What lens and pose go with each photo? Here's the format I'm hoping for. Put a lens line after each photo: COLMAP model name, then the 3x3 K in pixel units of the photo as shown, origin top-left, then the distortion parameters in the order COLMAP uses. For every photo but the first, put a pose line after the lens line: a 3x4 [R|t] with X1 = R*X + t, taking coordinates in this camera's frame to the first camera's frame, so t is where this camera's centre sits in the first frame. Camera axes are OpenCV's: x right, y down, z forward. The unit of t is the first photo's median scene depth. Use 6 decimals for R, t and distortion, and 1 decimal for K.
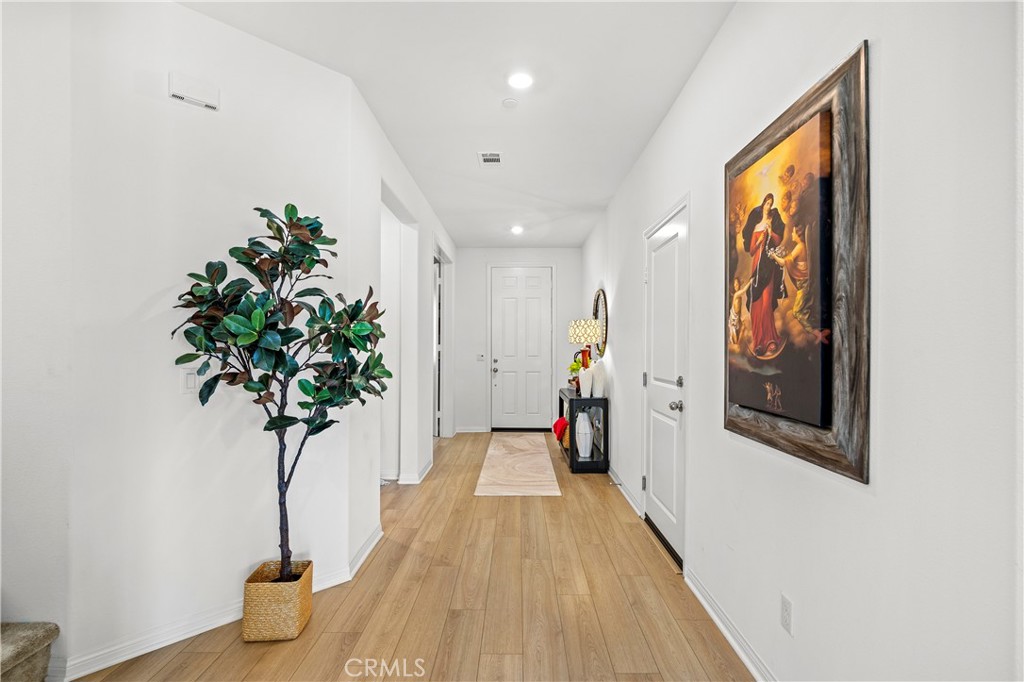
lens RADIAL K [[474.4, 0, 516.4], [0, 474.4, 345.8], [0, 0, 1]] dist [-0.001346, -0.000019]
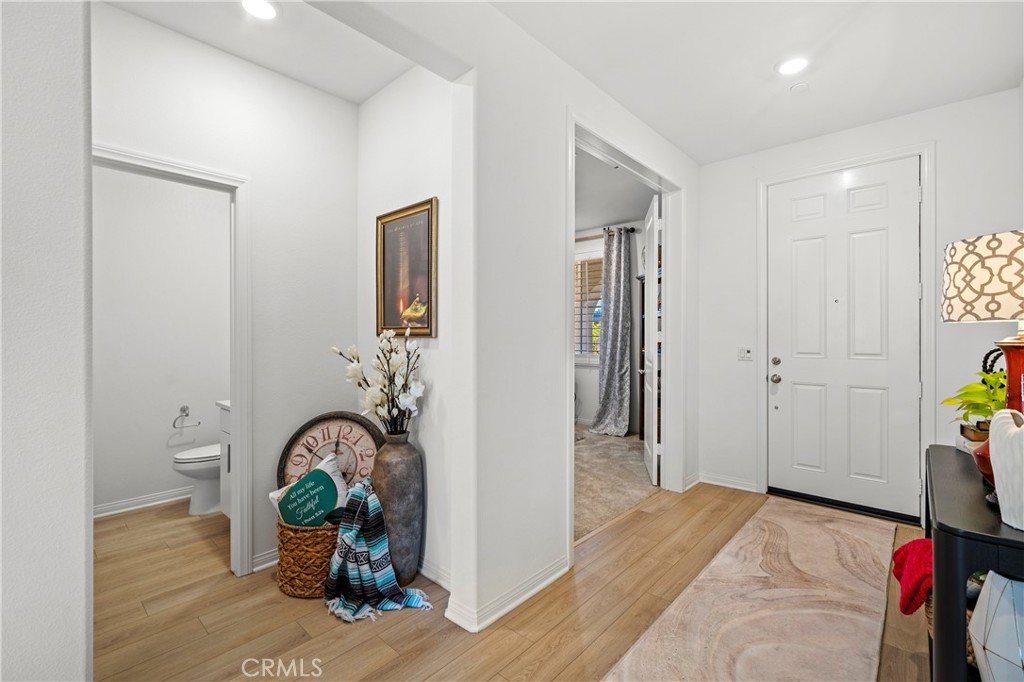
lens RADIAL K [[454.8, 0, 503.0], [0, 454.8, 340.1], [0, 0, 1]] dist [-0.001829, 0.000981]
pose [[0.744609, -0.000264, -0.667500, 0.071404], [0.008880, 0.999915, 0.009509, 0.000631], [0.667441, -0.013008, 0.744549, 0.448672]]
